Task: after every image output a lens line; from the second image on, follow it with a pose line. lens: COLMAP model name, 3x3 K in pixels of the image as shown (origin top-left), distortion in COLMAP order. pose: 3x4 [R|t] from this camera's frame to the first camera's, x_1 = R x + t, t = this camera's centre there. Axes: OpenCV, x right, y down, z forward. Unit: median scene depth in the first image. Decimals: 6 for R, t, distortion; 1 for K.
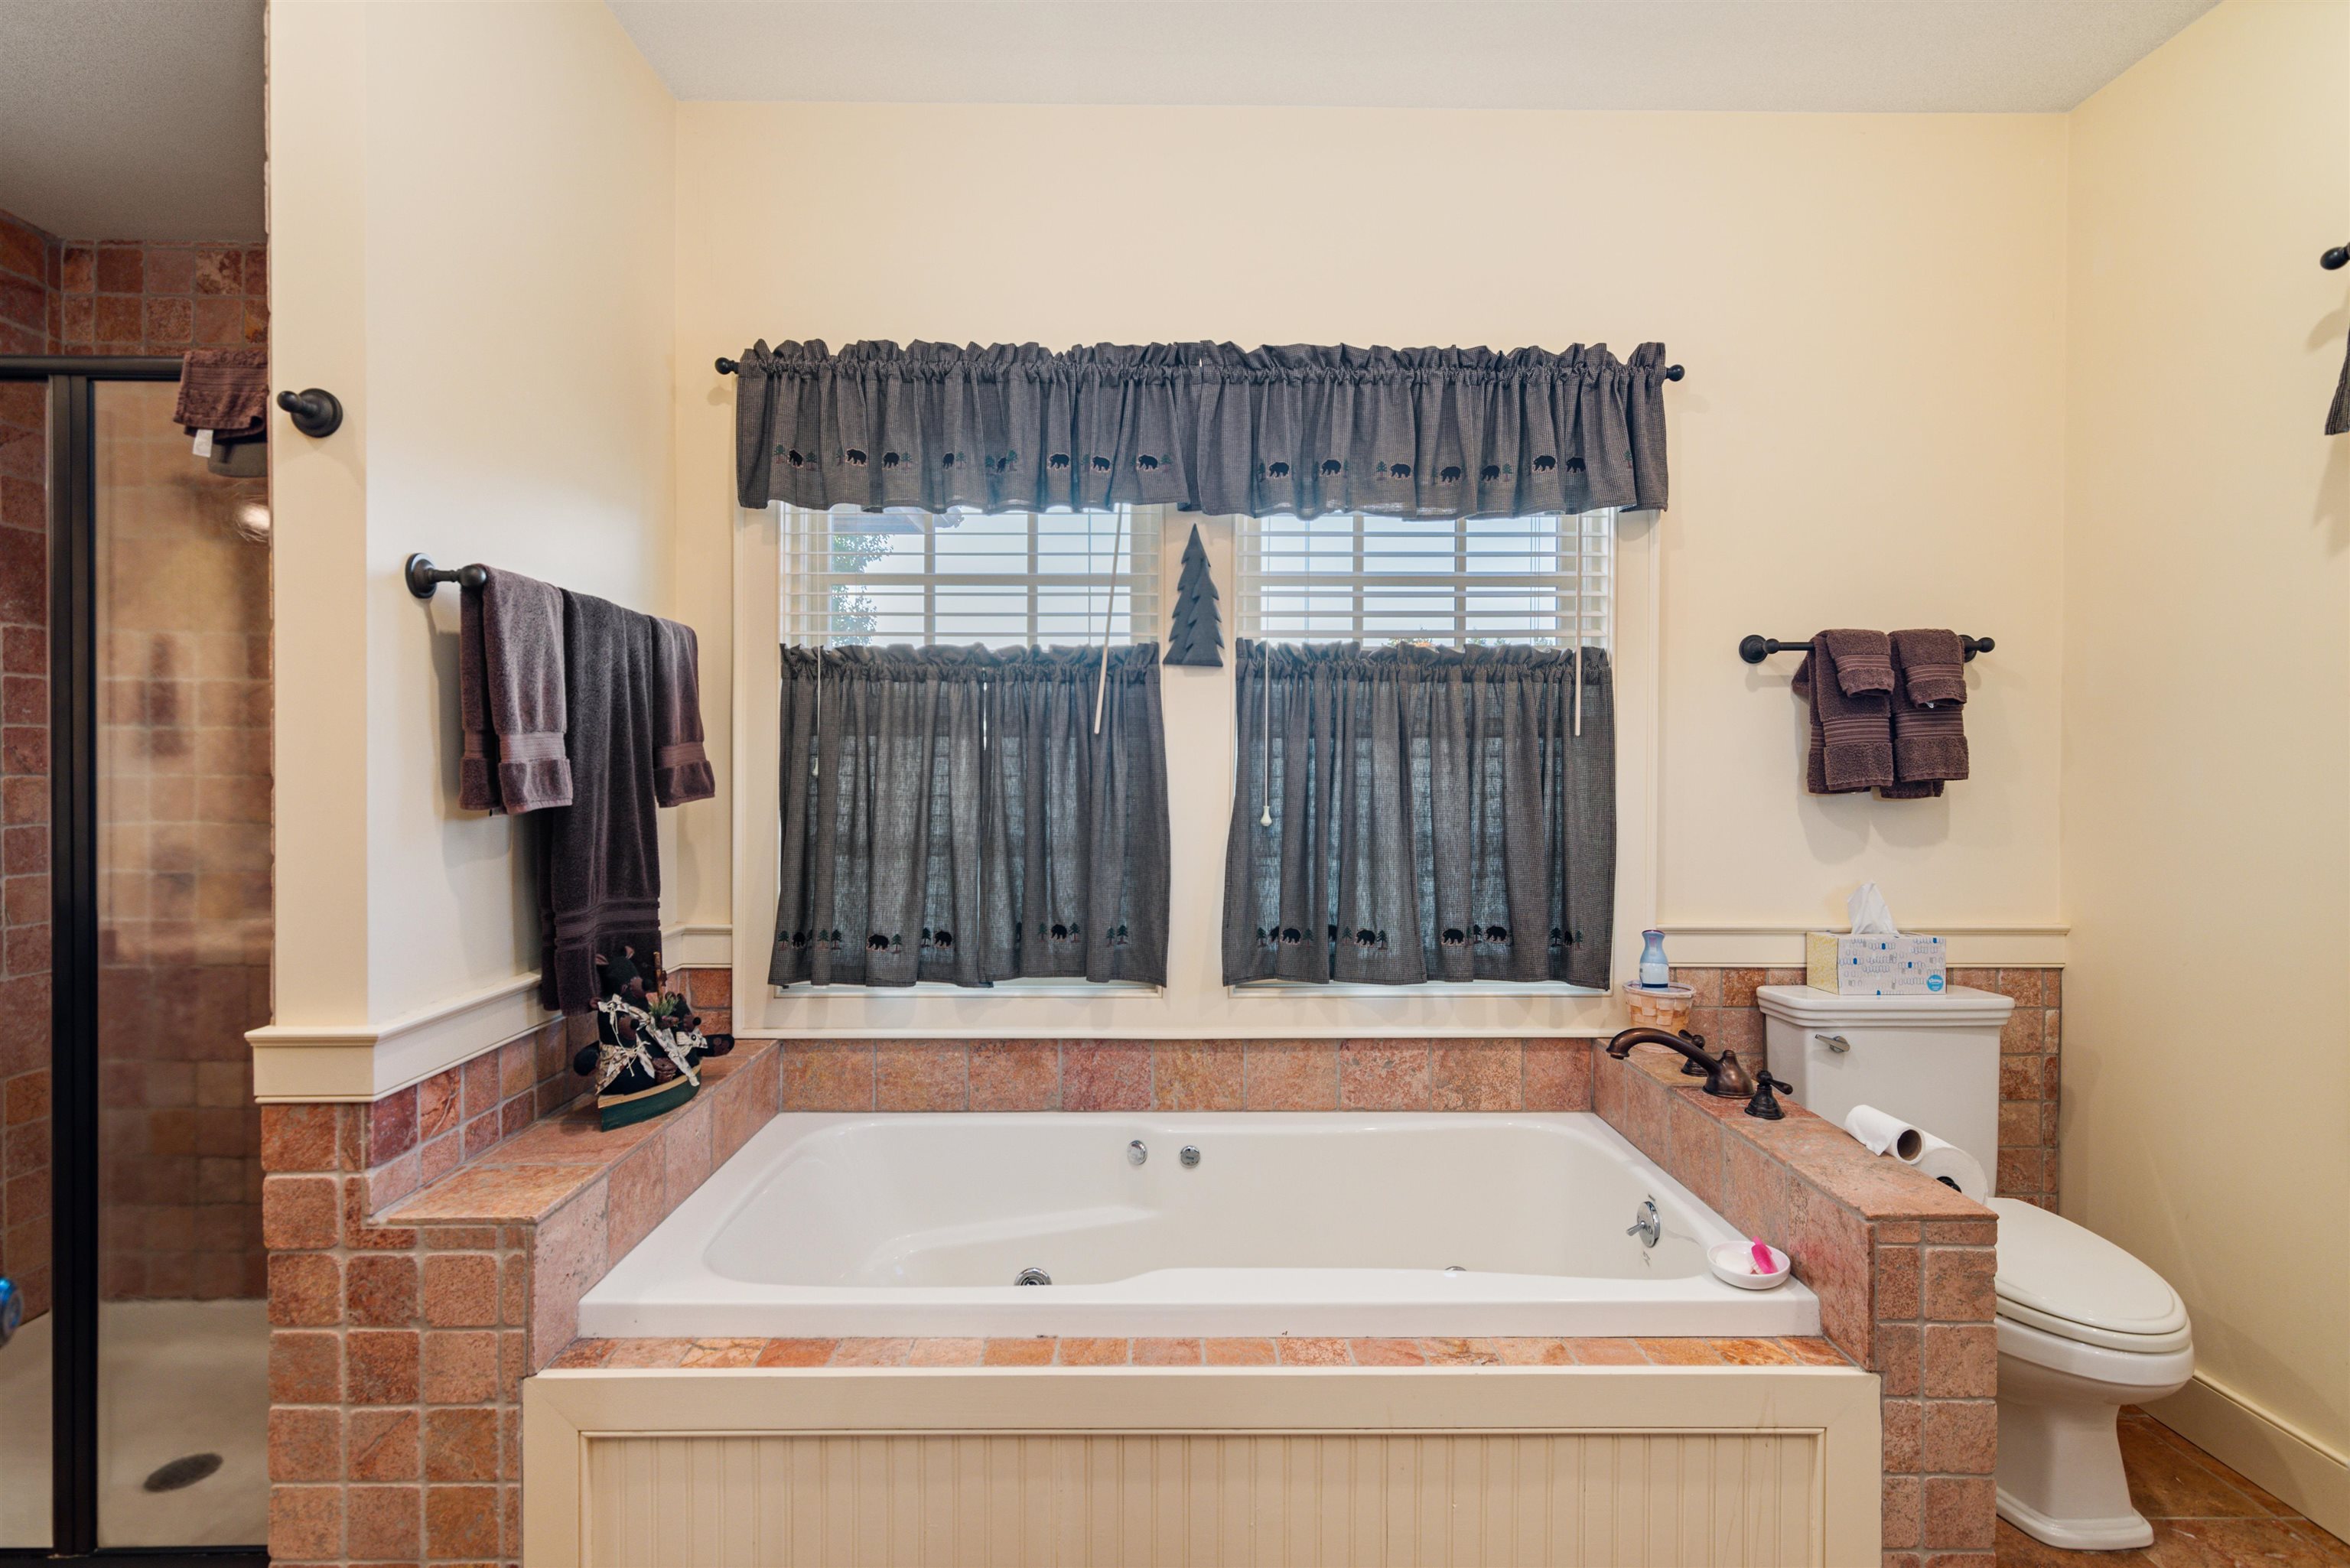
lens RADIAL K [[1143.0, 0, 1164.3], [0, 1143.0, 804.2], [0, 0, 1]] dist [0.001368, 0.000203]
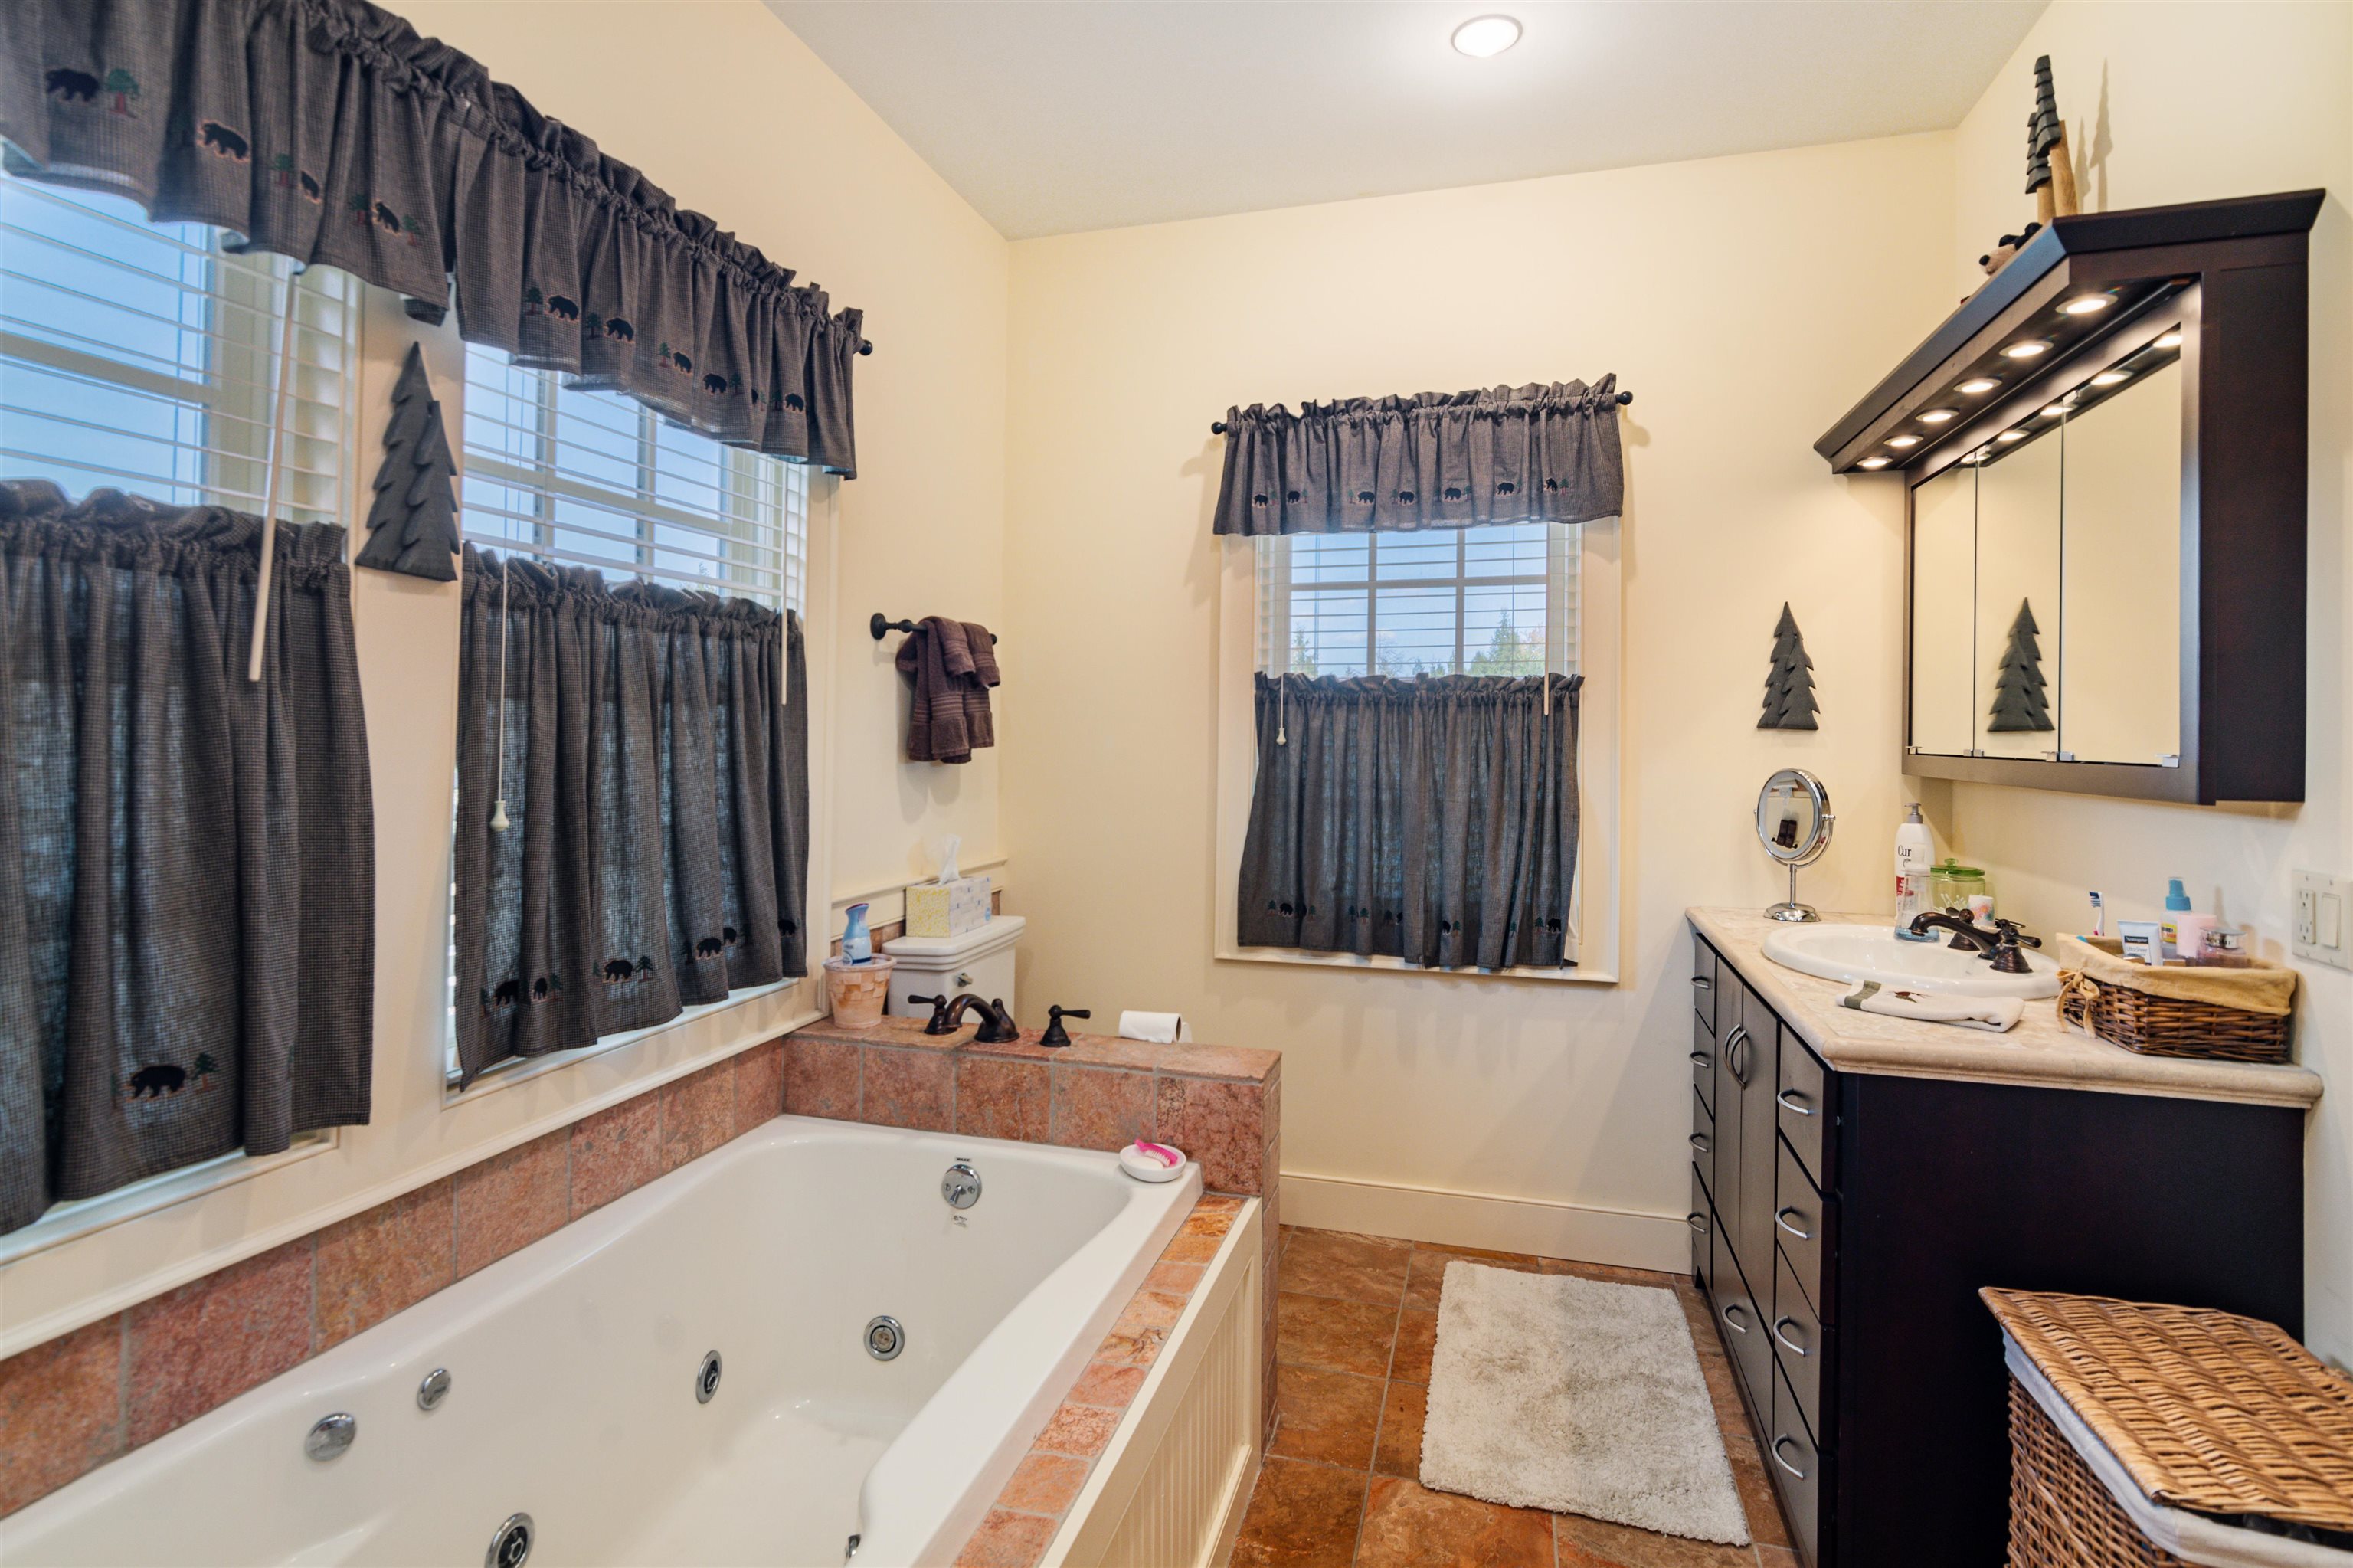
lens RADIAL K [[1158.0, 0, 1169.9], [0, 1158.0, 746.9], [0, 0, 1]] dist [0.000688, 0.001229]
pose [[0.300620, -0.011932, 0.953669, -0.435977], [0.030459, 0.999532, 0.002904, -0.019893], [-0.953258, 0.028175, 0.300842, 0.433035]]
